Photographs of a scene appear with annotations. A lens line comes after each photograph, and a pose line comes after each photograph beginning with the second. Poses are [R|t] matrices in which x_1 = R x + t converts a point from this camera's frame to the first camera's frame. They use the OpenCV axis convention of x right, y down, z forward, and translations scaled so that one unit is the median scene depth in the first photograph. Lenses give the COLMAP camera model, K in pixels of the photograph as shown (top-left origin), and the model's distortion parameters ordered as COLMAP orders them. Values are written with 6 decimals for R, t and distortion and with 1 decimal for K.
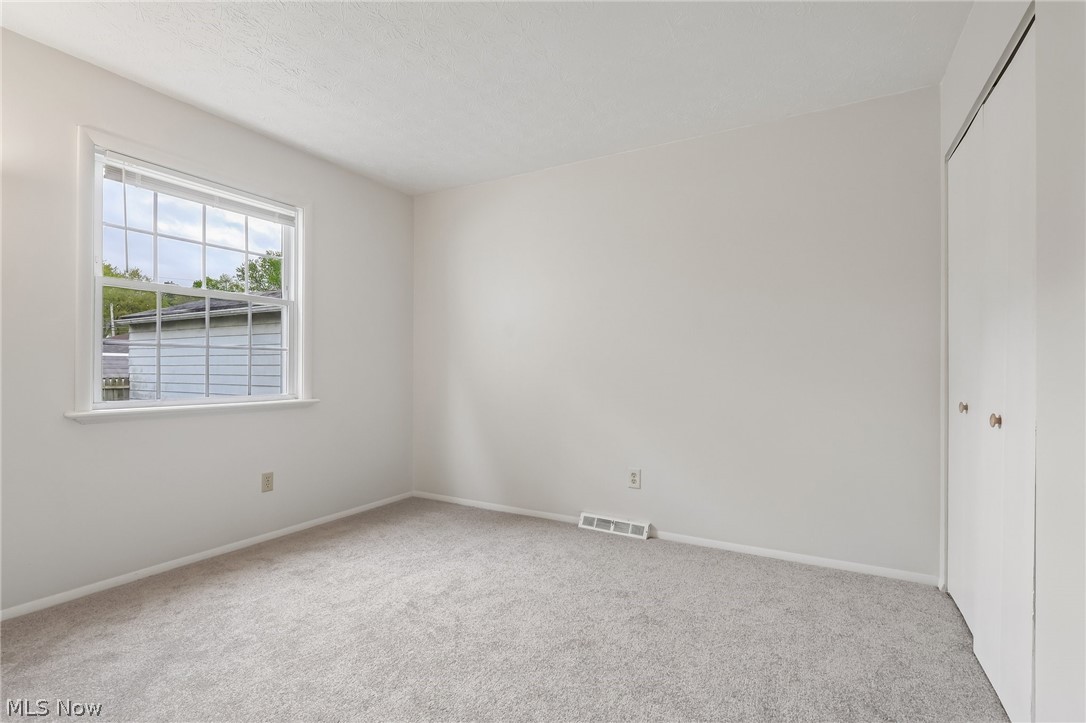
lens RADIAL K [[506.9, 0, 539.6], [0, 506.9, 365.6], [0, 0, 1]] dist [-0.000465, 0.001758]
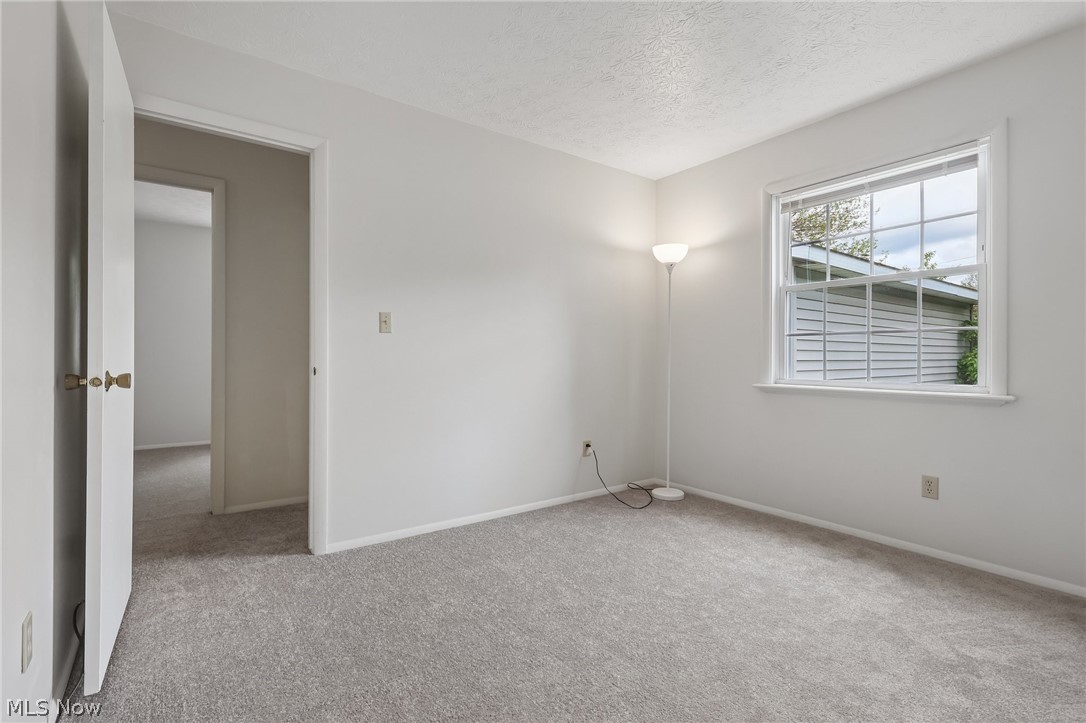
lens RADIAL K [[506.9, 0, 542.4], [0, 506.9, 357.0], [0, 0, 1]] dist [-0.000465, 0.001758]
pose [[-0.410134, -0.004935, -0.912012, 0.543596], [0.003390, 0.999970, -0.006936, 0.016685], [0.912019, -0.005936, -0.410105, 0.818238]]
